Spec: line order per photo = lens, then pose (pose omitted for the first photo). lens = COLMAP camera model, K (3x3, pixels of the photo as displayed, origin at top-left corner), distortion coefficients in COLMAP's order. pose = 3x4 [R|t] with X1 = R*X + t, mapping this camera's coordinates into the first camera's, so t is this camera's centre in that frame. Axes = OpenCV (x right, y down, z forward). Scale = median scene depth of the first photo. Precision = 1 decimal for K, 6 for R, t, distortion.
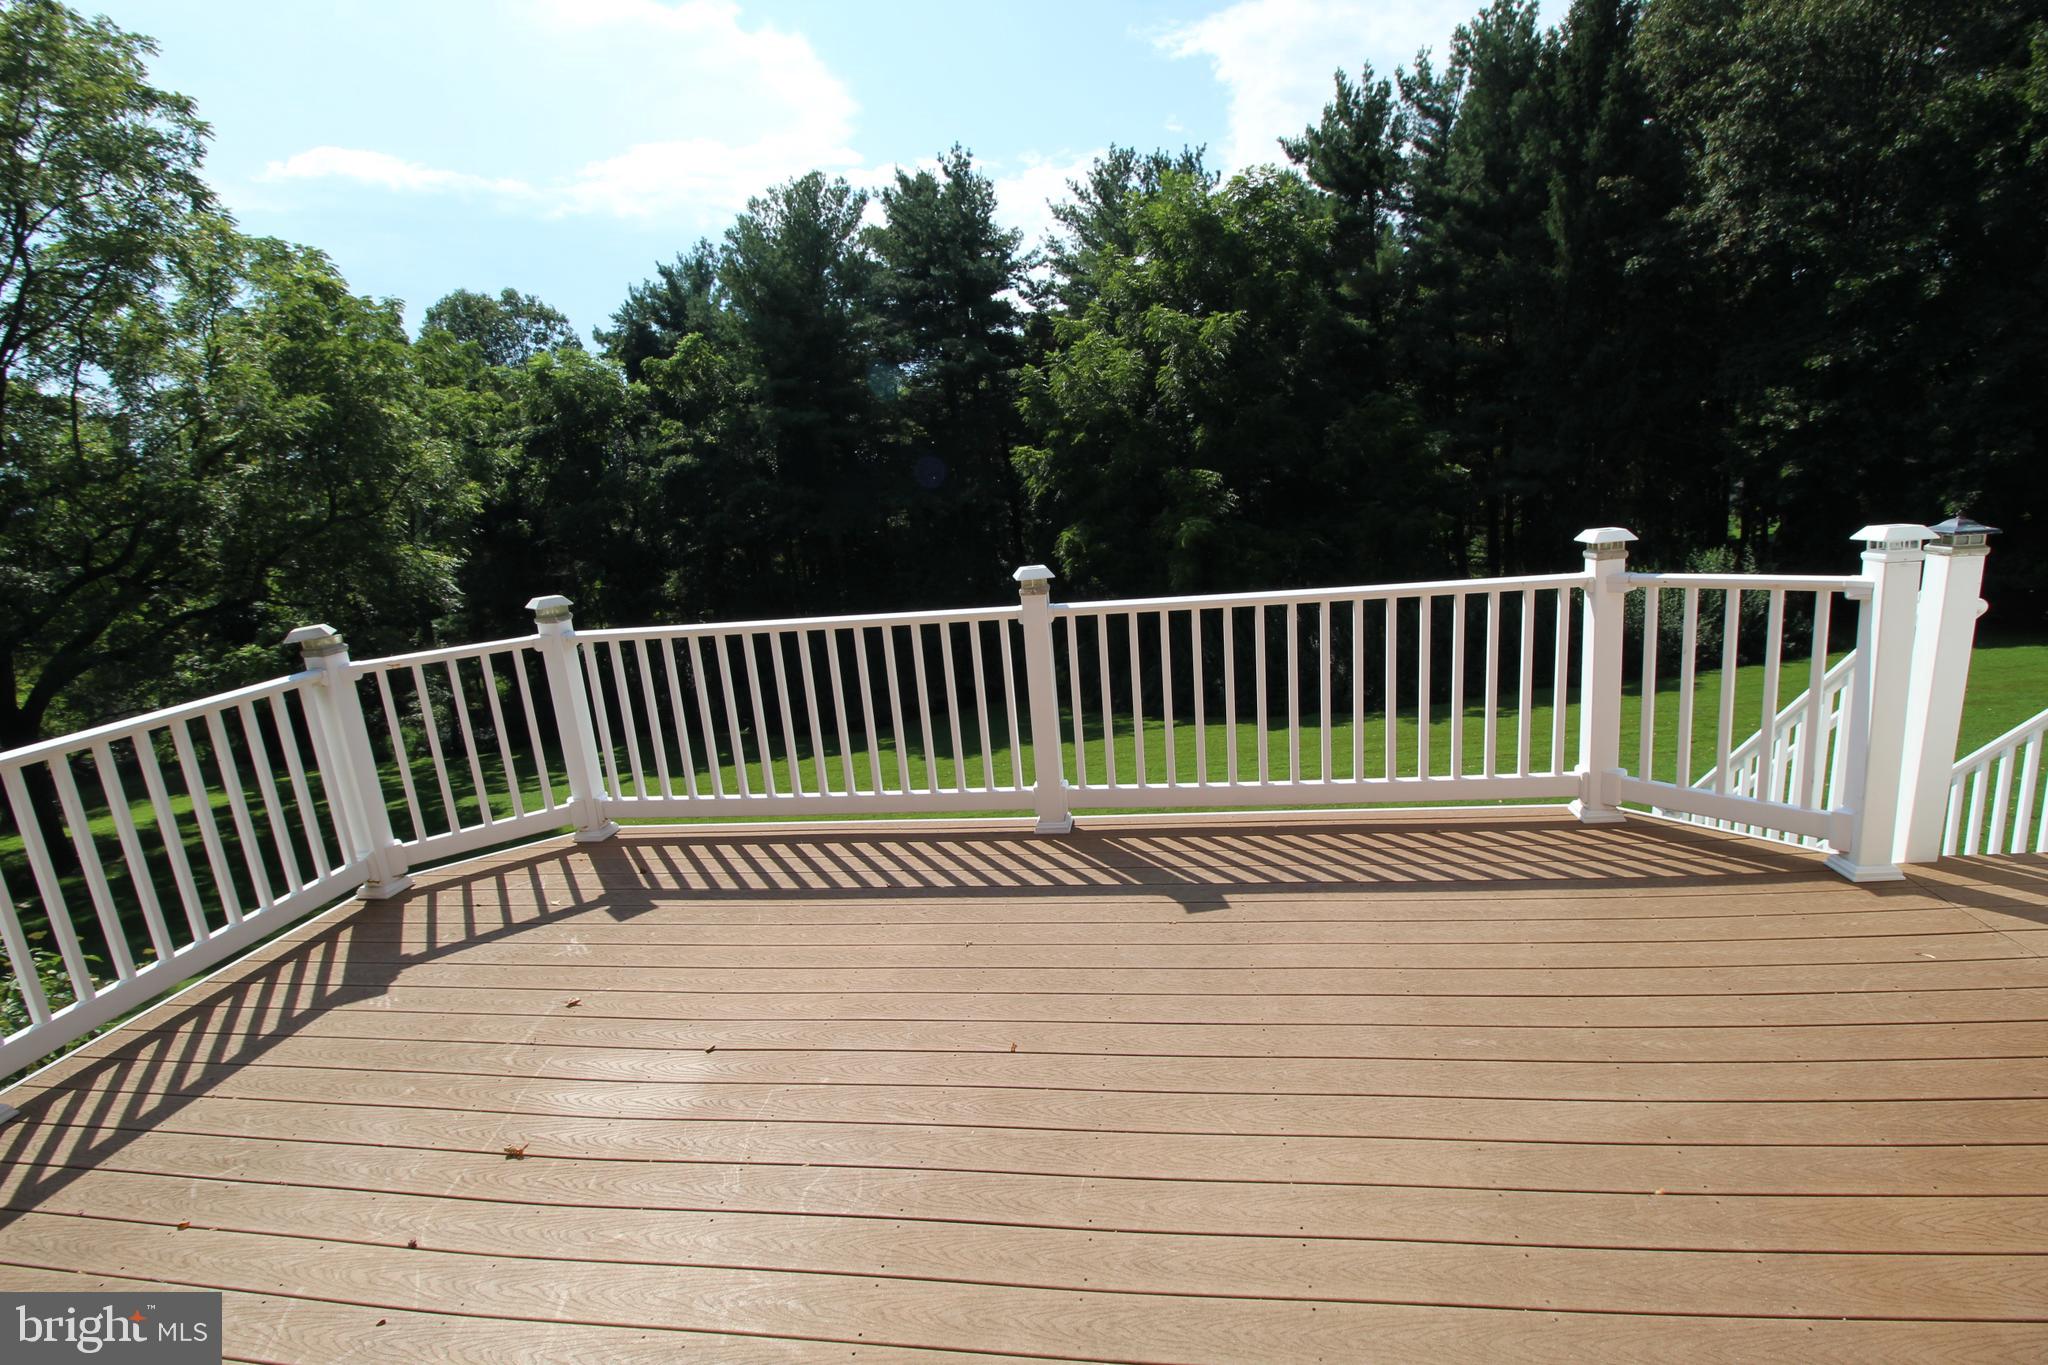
lens RADIAL K [[954.4, 0, 1034.5], [0, 954.4, 675.0], [0, 0, 1]] dist [-0.001680, -0.011438]
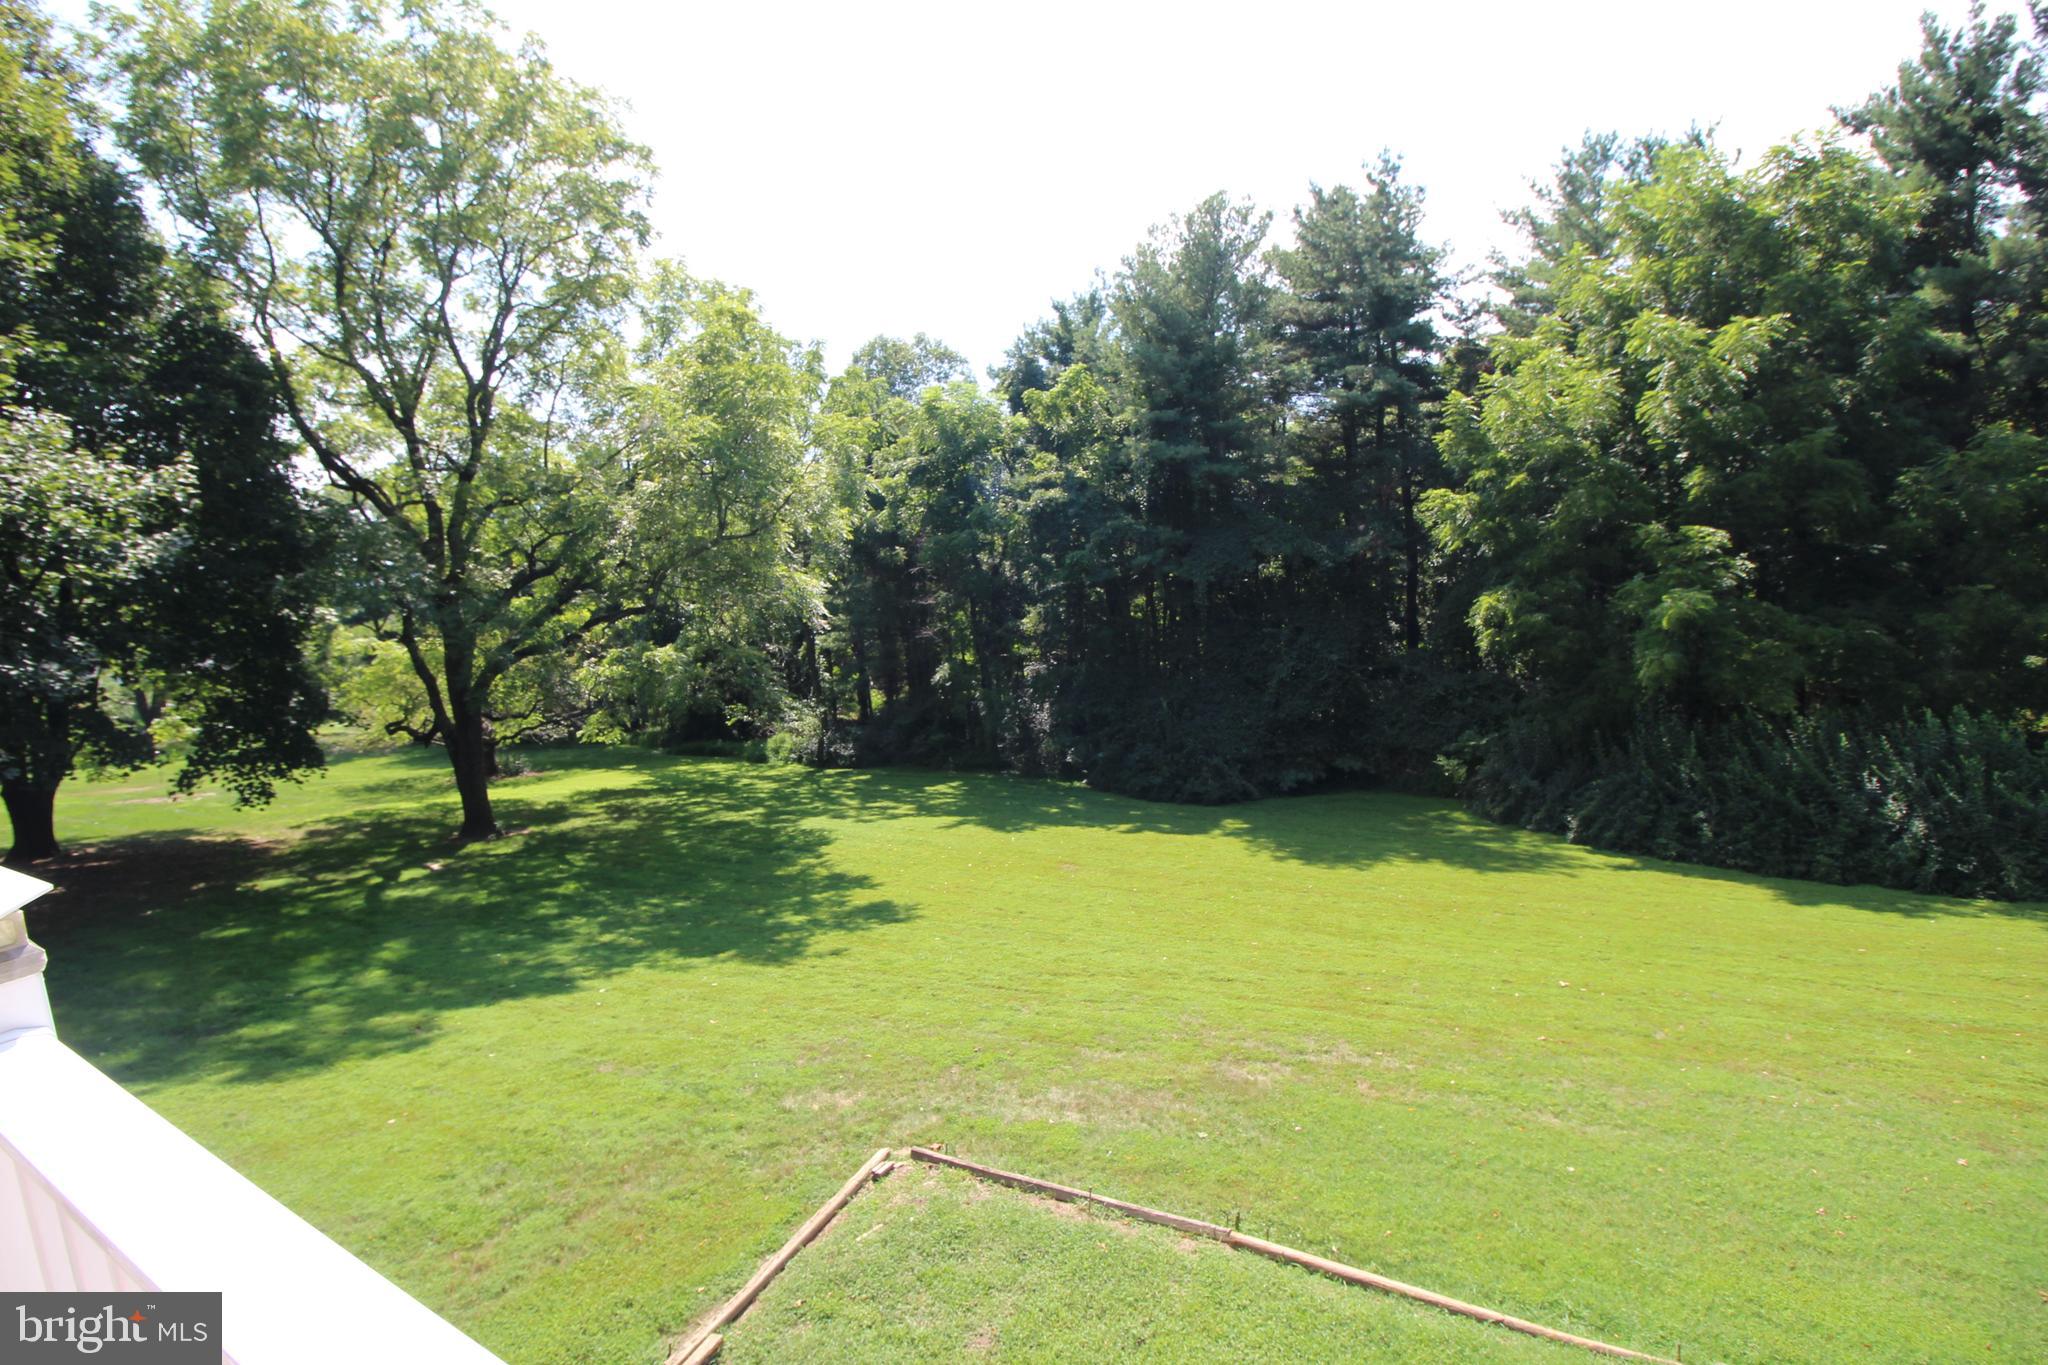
lens RADIAL K [[954.4, 0, 1025.2], [0, 954.4, 670.4], [0, 0, 1]] dist [-0.001680, -0.011438]
pose [[0.925177, 0.096547, -0.367050, -0.024338], [-0.114394, 0.993065, -0.027128, -0.020934], [0.361885, 0.067086, 0.929806, 0.113570]]
